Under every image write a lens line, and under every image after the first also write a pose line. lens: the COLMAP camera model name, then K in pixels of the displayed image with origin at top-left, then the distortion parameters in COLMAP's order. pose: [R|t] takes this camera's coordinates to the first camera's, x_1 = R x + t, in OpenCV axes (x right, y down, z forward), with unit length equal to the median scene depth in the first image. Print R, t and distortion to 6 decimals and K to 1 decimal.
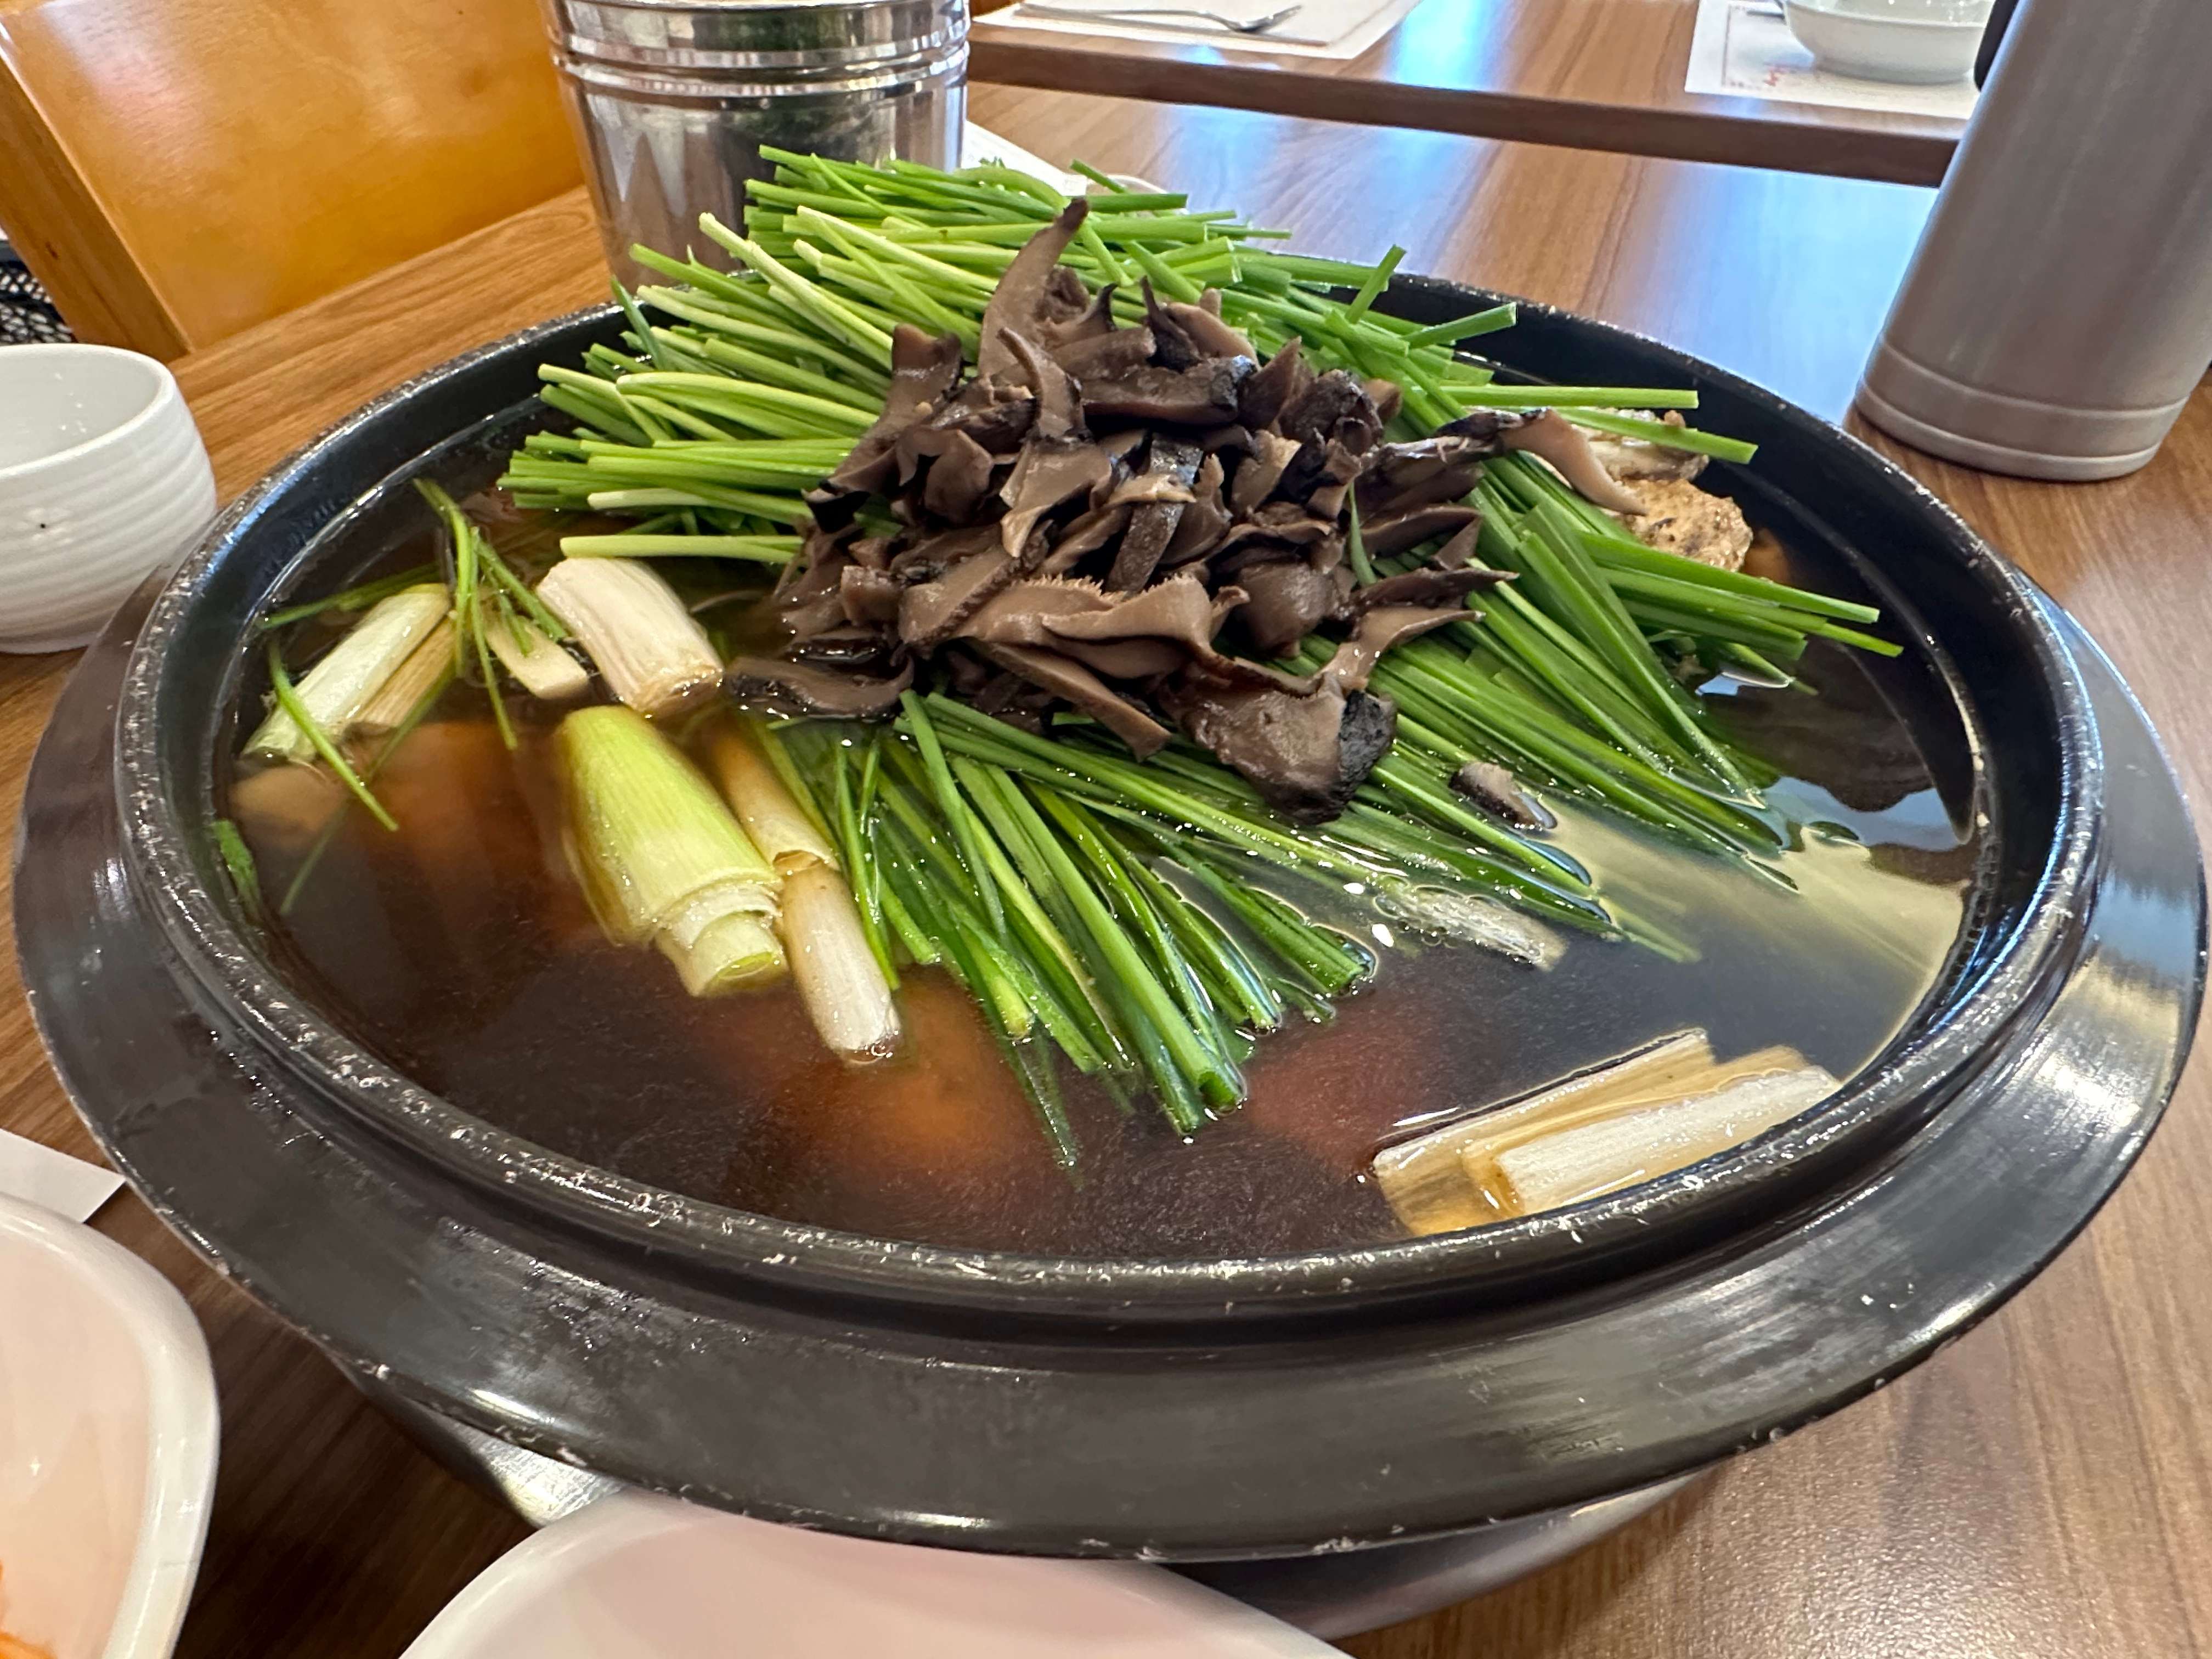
lens RADIAL K [[1455.6, 0, 1110.2], [0, 1455.6, 833.8], [0, 0, 1]] dist [-0.002938, 0.000543]
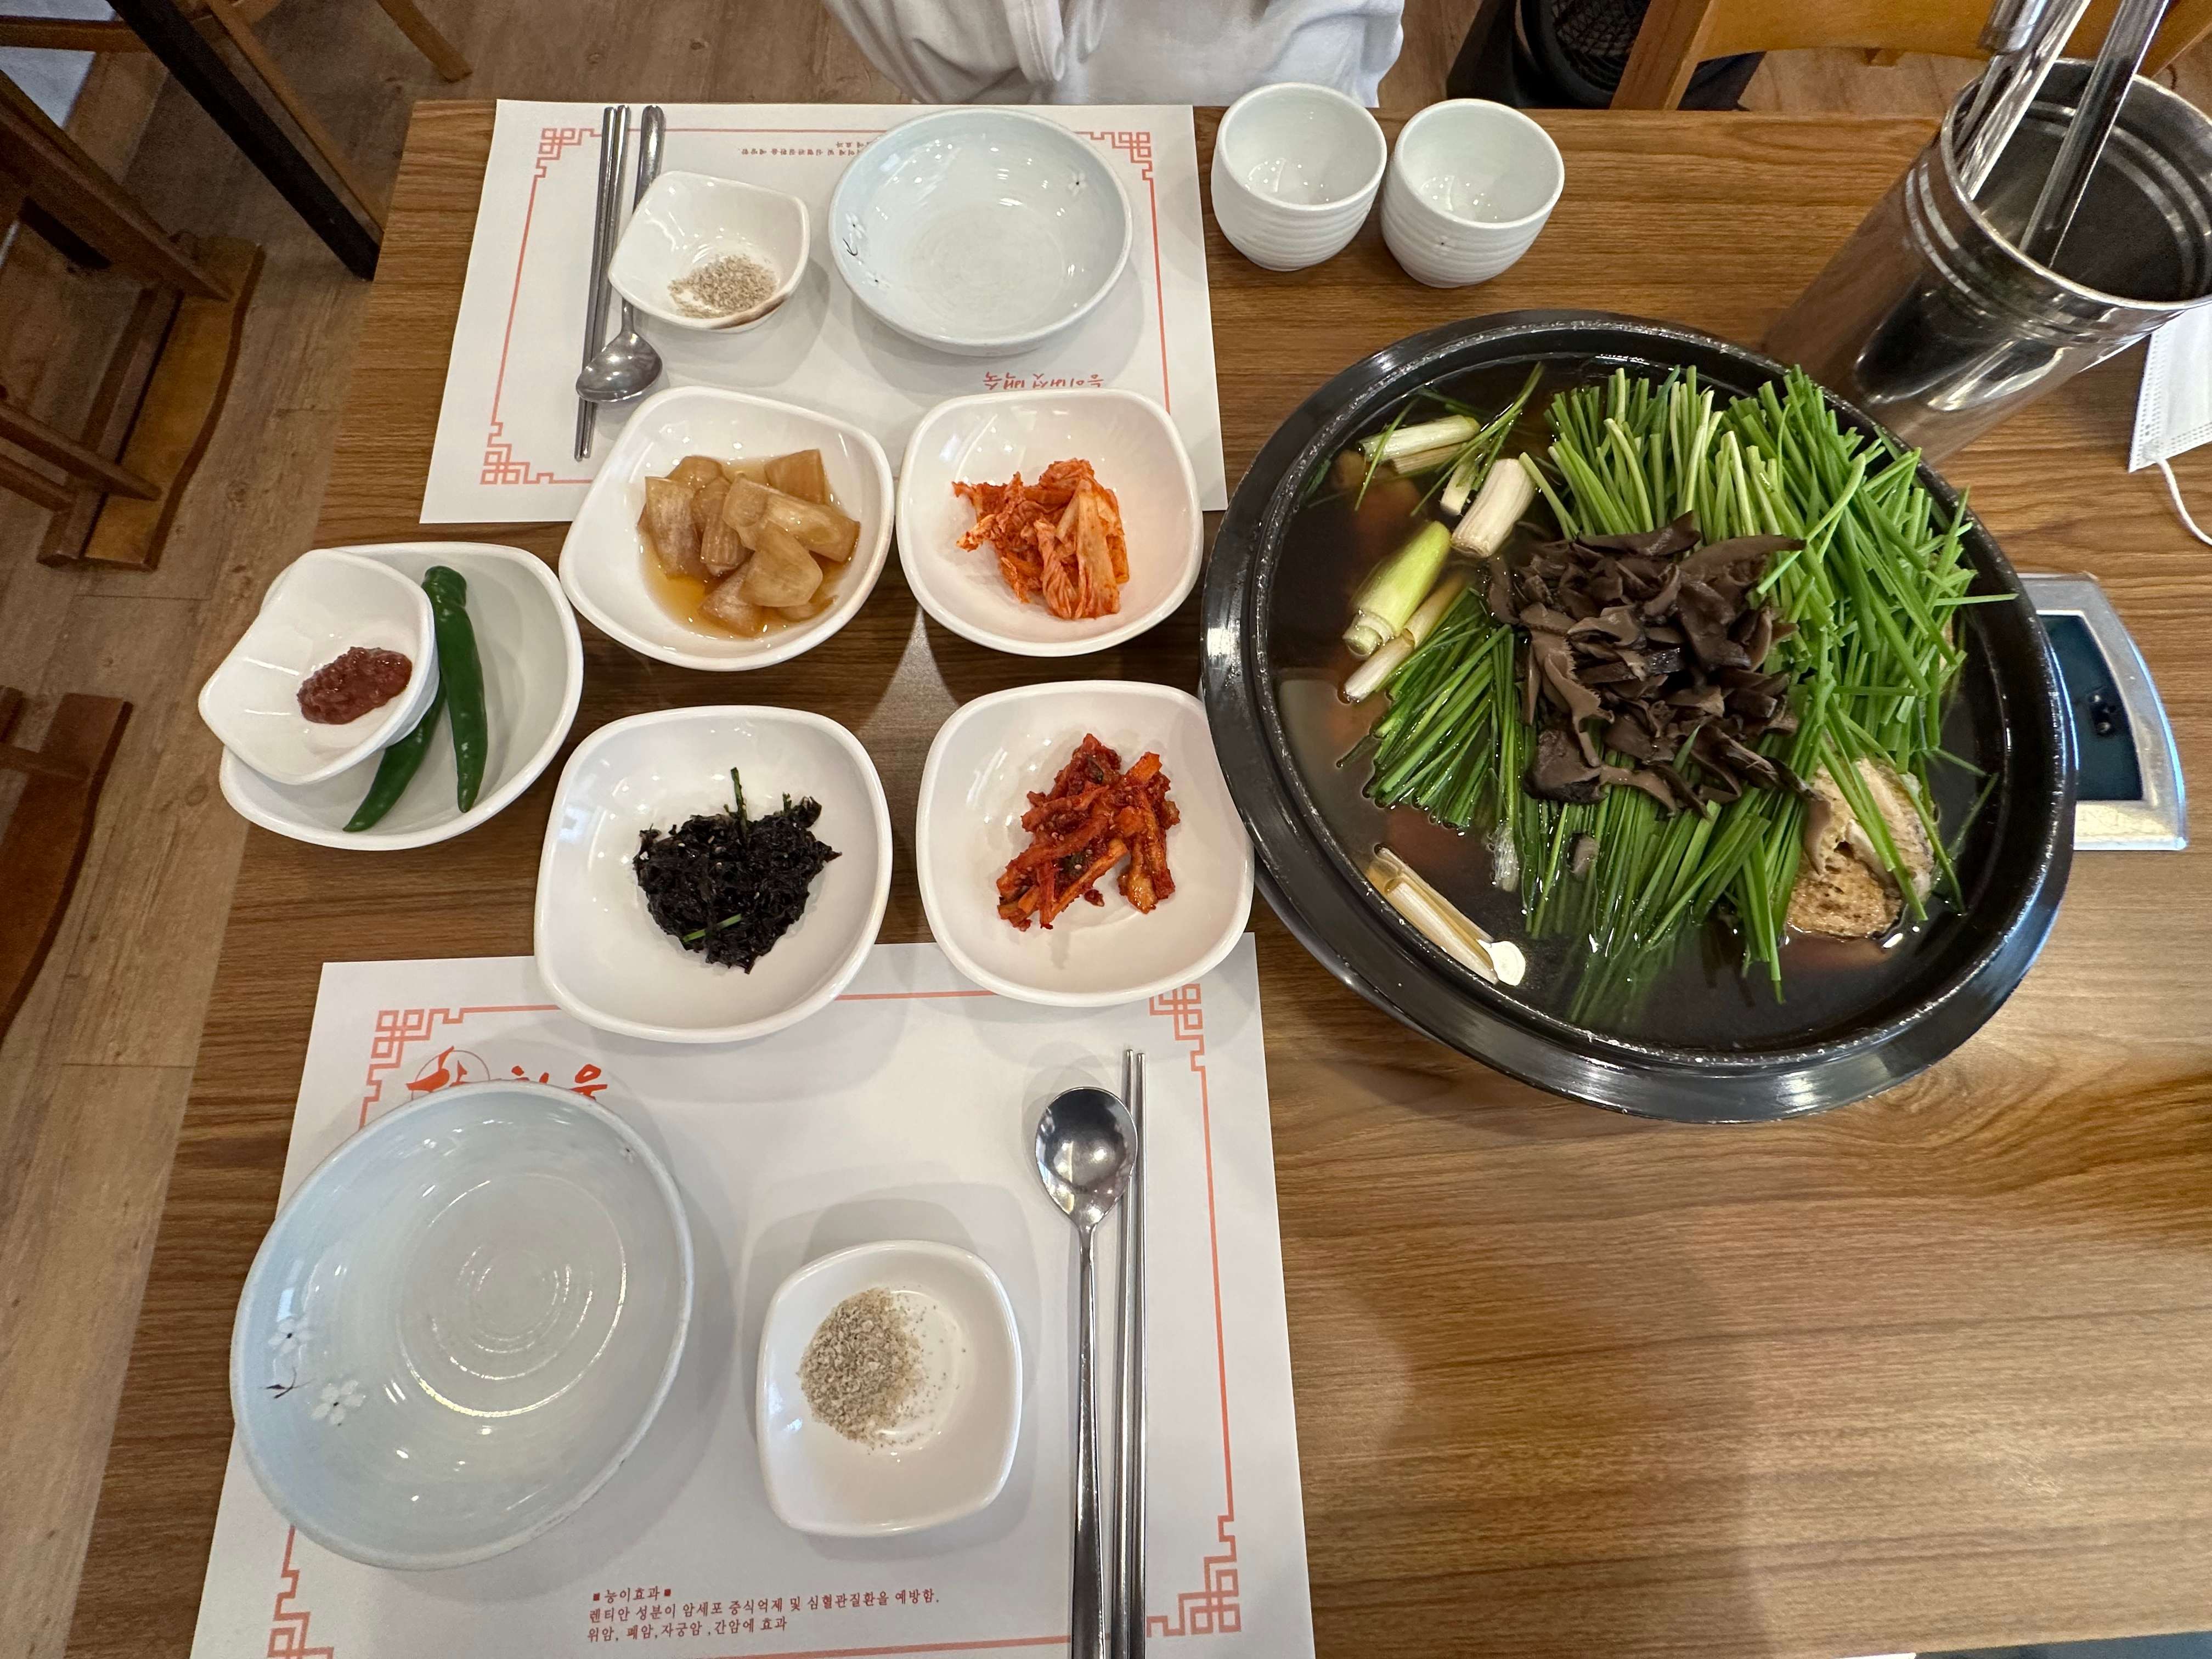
lens RADIAL K [[873.7, 0, 1103.3], [0, 873.7, 829.5], [0, 0, 1]] dist [-0.003568, -0.000277]
pose [[0.395247, 0.883536, -0.251284, 0.276274], [-0.646877, 0.461945, 0.606760, -0.405991], [0.652174, -0.077270, 0.754121, -0.616132]]
